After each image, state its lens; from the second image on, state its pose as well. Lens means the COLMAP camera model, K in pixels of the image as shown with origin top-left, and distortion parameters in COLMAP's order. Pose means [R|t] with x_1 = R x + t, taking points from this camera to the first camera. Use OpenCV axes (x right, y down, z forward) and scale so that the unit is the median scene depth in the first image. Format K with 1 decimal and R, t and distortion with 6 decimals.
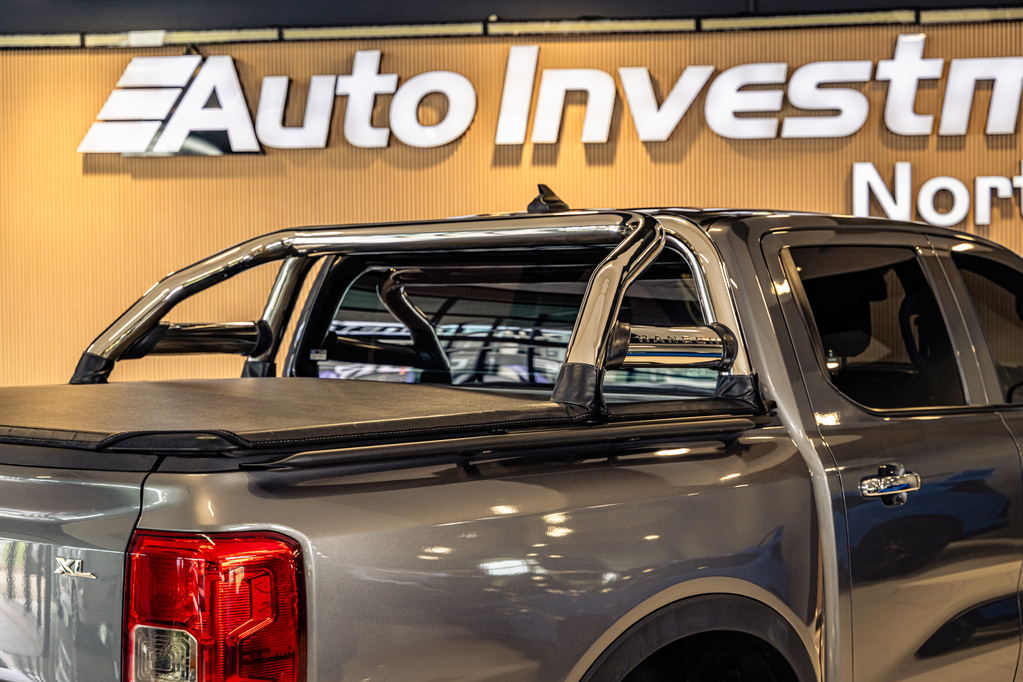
lens RADIAL K [[1738.6, 0, 496.5], [0, 1738.6, 357.2], [0, 0, 1]] dist [-0.007161, 0.000000]
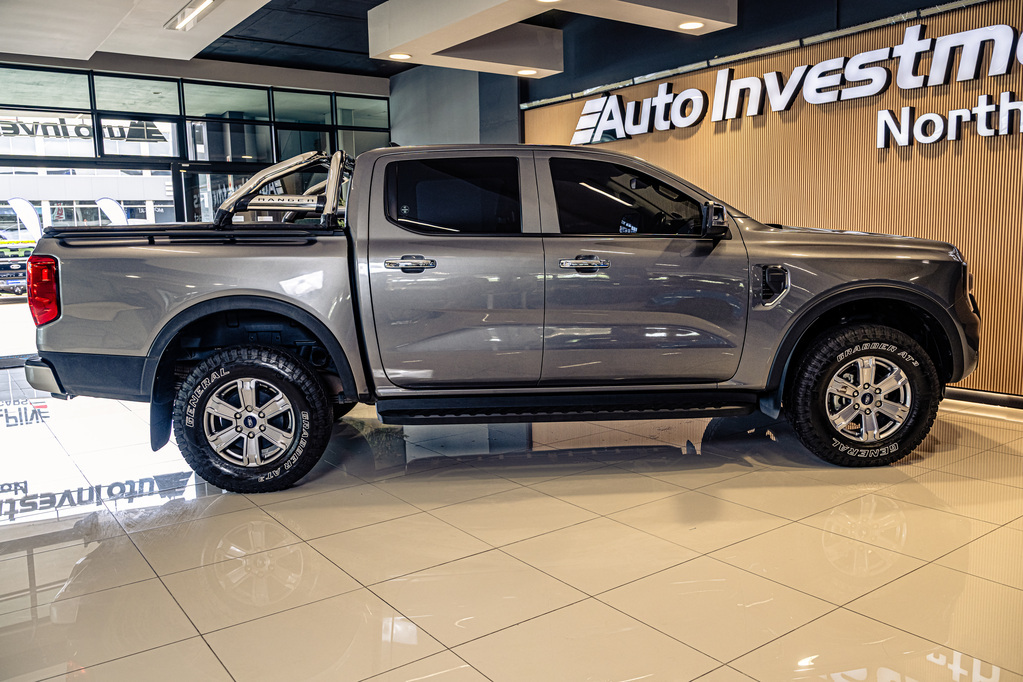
lens RADIAL K [[807.3, 0, 513.9], [0, 807.3, 345.3], [0, 0, 1]] dist [0.008089, -0.019931]
pose [[0.694553, 0.085830, -0.714304, 0.533197], [-0.005717, 0.993485, 0.113817, 0.028131], [0.719419, -0.074968, 0.690519, 0.177343]]
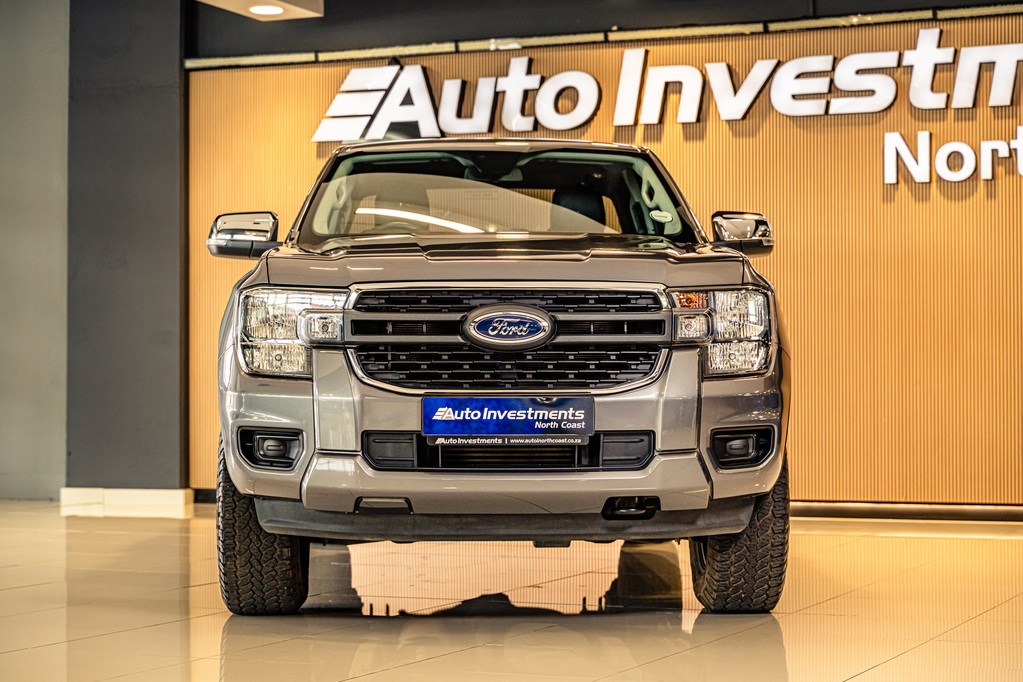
lens RADIAL K [[2124.7, 0, 512.8], [0, 2124.7, 349.1], [0, 0, 1]] dist [-0.019921, 0.000000]
pose [[0.964551, 0.001356, -0.263894, 0.344135], [-0.013533, 0.998925, -0.044333, 0.112538], [0.263550, 0.046333, 0.963532, -0.521304]]
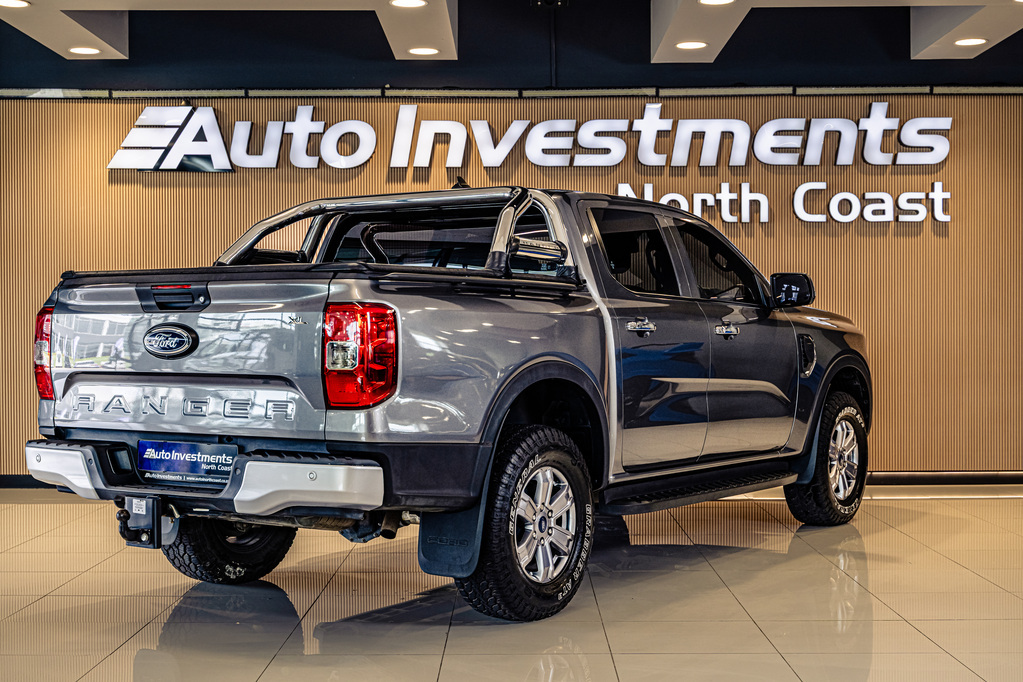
lens RADIAL K [[1514.2, 0, 504.9], [0, 1514.2, 341.0], [0, 0, 1]] dist [-0.010072, 0.000000]
pose [[0.991076, 0.003133, 0.133261, -0.078173], [0.000268, 0.999675, -0.025497, 0.065818], [-0.133298, 0.025306, 0.990753, -0.341610]]
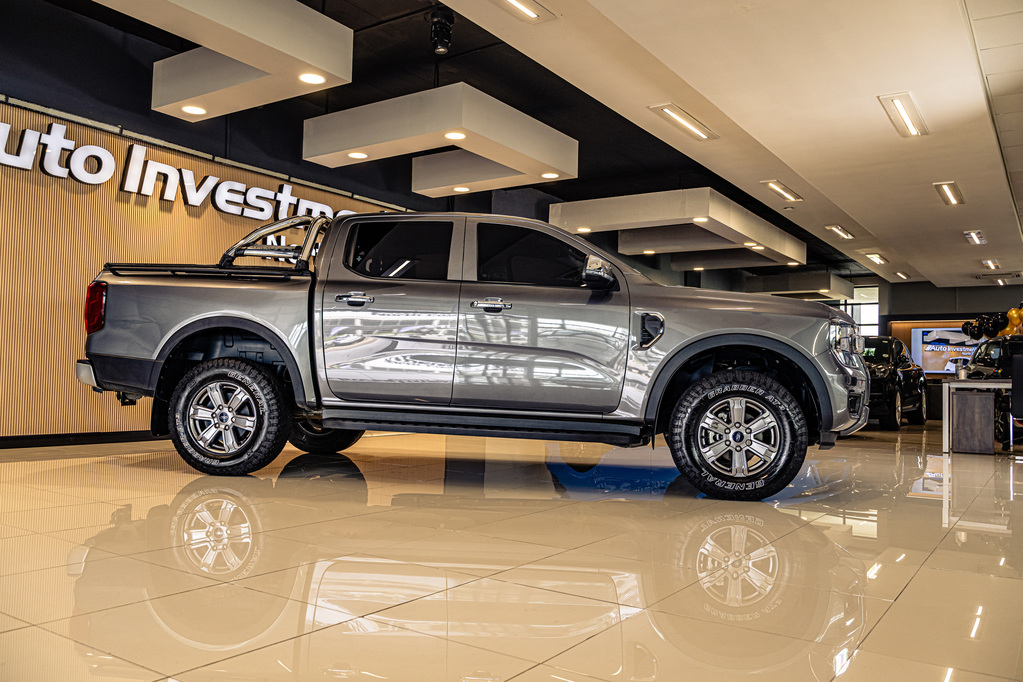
lens RADIAL K [[807.3, 0, 504.0], [0, 807.3, 337.2], [0, 0, 1]] dist [0.008089, -0.019931]
pose [[0.441843, 0.062353, 0.894923, -0.622390], [0.001009, 0.997546, -0.070002, 0.107909], [-0.897092, 0.031833, 0.440696, 0.221134]]
